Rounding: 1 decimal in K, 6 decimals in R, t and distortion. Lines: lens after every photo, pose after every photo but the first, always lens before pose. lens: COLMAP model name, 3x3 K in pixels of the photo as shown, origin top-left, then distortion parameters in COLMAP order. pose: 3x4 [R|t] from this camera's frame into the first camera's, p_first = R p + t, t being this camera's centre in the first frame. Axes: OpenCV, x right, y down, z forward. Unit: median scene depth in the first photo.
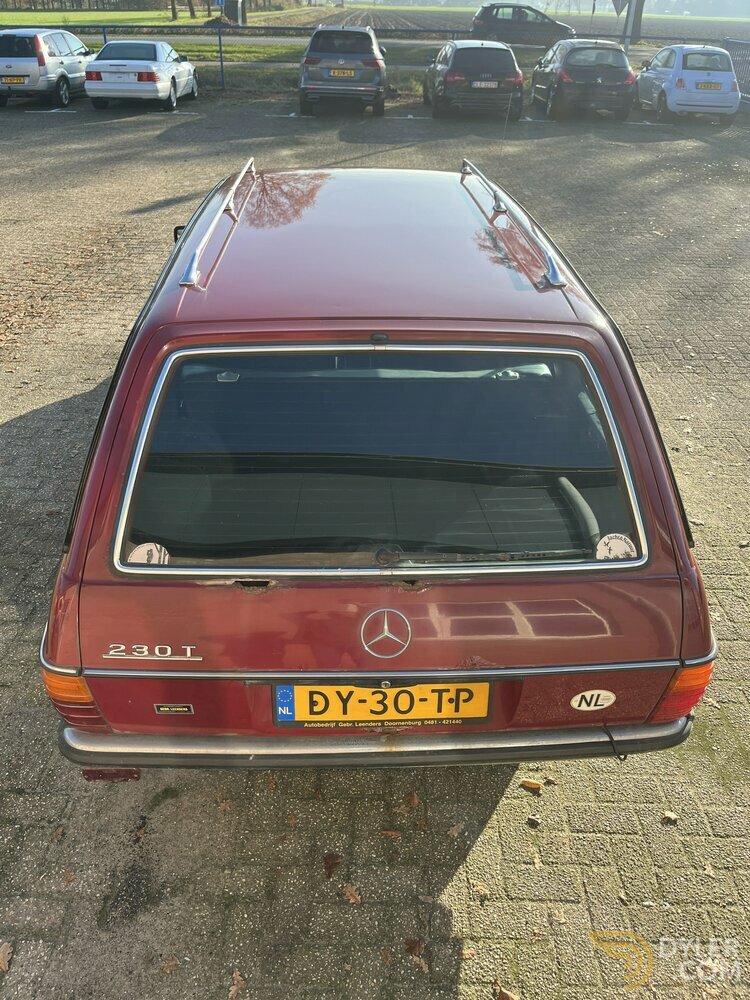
lens RADIAL K [[764.4, 0, 362.0], [0, 764.4, 501.0], [0, 0, 1]] dist [0.048079, -0.086037]
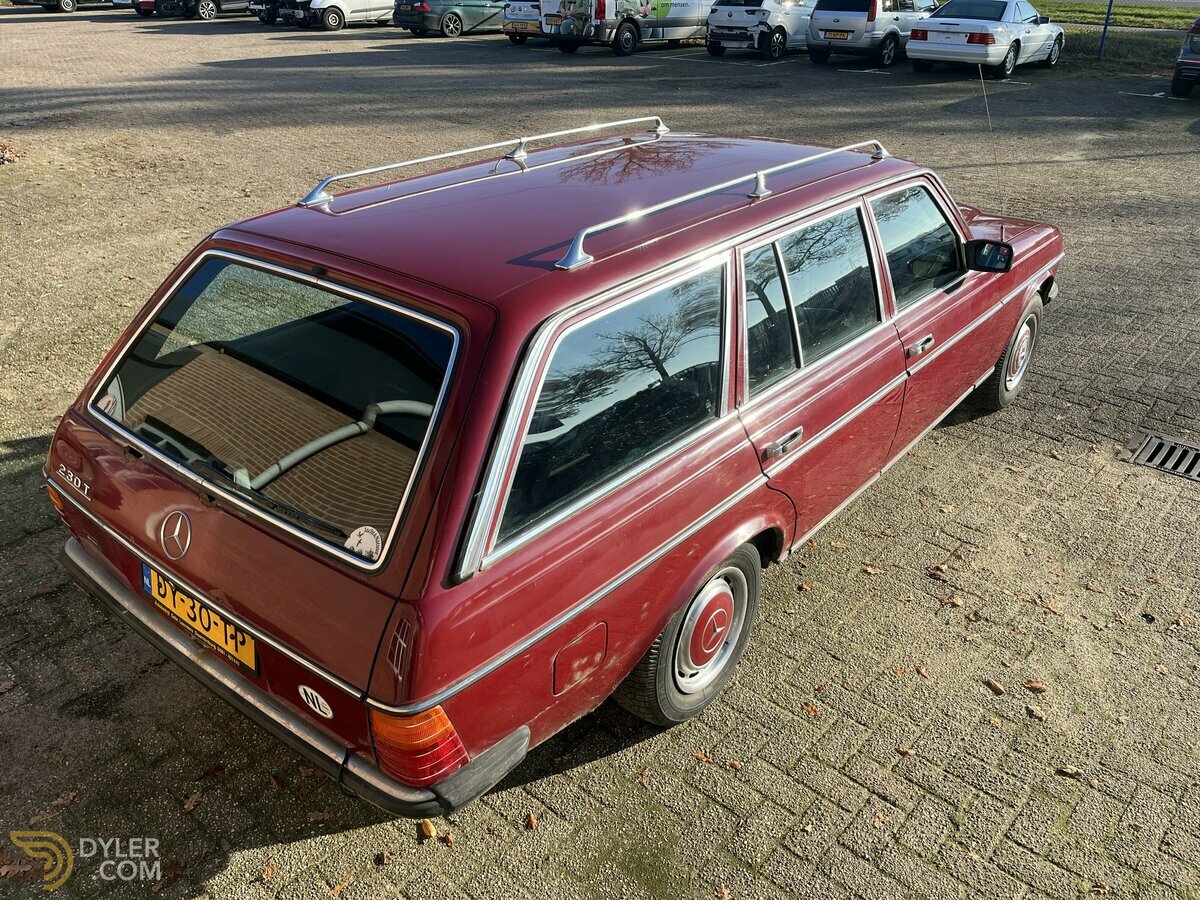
lens RADIAL K [[909.1, 0, 600.0], [0, 909.1, 450.0], [0, 0, 1]] dist [0.045462, -0.073707]
pose [[0.760151, 0.295194, -0.578818, 0.741299], [-0.340964, 0.939552, 0.031385, -0.108712], [0.553095, 0.173499, 0.814852, 0.189767]]
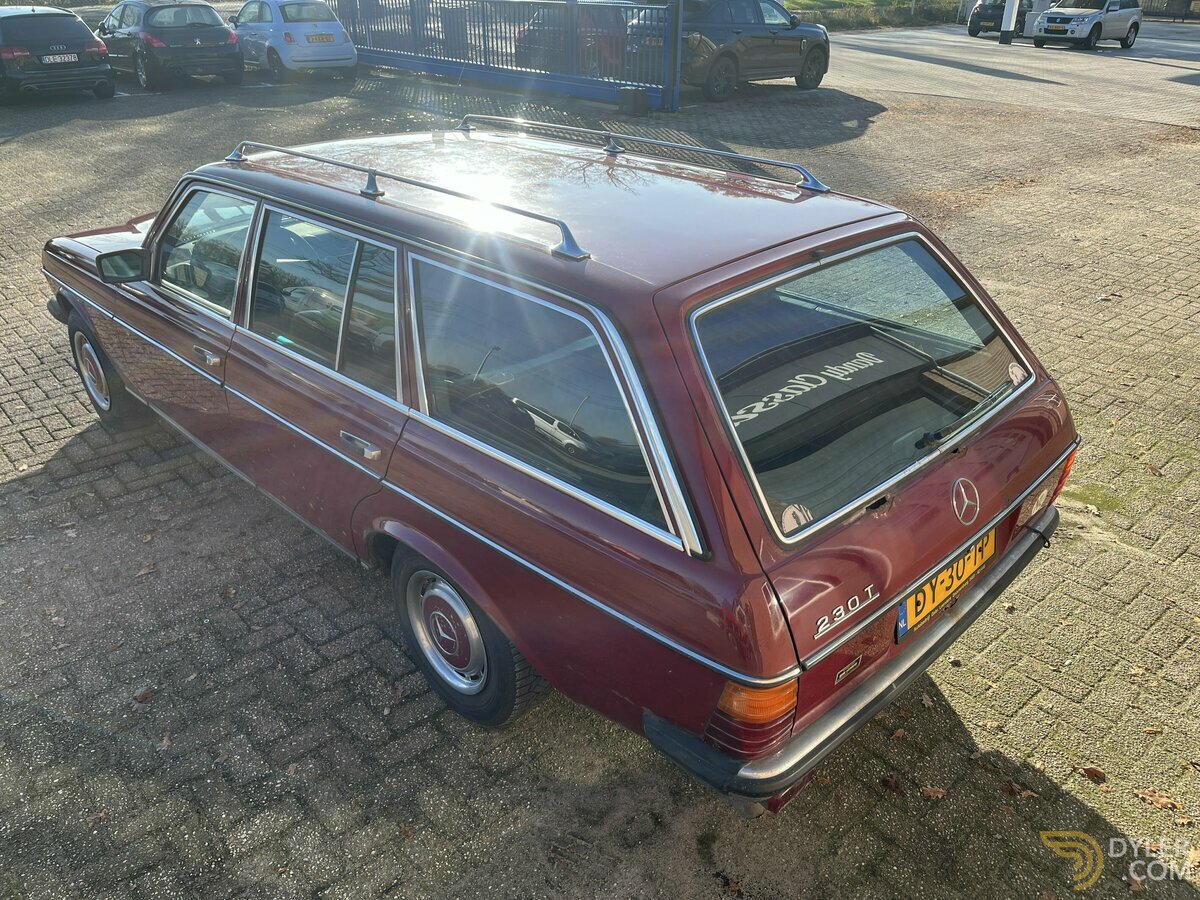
lens RADIAL K [[917.2, 0, 600.0], [0, 917.2, 450.0], [0, 0, 1]] dist [0.048079, -0.086037]
pose [[0.732093, -0.325383, 0.598470, -0.711021], [0.373805, 0.926347, 0.046381, -0.094368], [-0.569482, 0.189756, 0.799802, 0.157336]]
